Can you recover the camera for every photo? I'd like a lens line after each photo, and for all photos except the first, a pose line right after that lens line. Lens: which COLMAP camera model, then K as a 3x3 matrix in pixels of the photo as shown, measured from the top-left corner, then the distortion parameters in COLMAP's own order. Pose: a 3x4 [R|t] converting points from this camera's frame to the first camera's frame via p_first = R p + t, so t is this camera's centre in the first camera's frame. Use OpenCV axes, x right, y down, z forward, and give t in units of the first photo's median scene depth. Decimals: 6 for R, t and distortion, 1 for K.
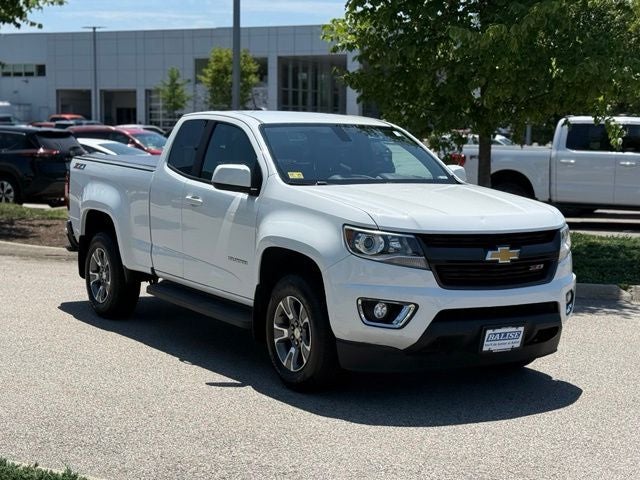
lens RADIAL K [[1161.0, 0, 320.0], [0, 1161.0, 240.0], [0, 0, 1]] dist [0.152209, 0.030952]
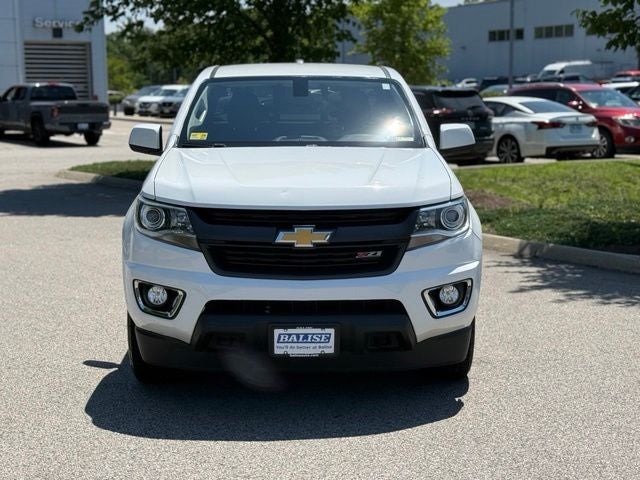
lens RADIAL K [[1161.0, 0, 320.0], [0, 1161.0, 240.0], [0, 0, 1]] dist [0.152209, 0.030952]
pose [[0.867264, 0.045681, -0.495748, 0.564109], [-0.028449, 0.998702, 0.042257, -0.019322], [0.497034, -0.022544, 0.867438, 0.314568]]
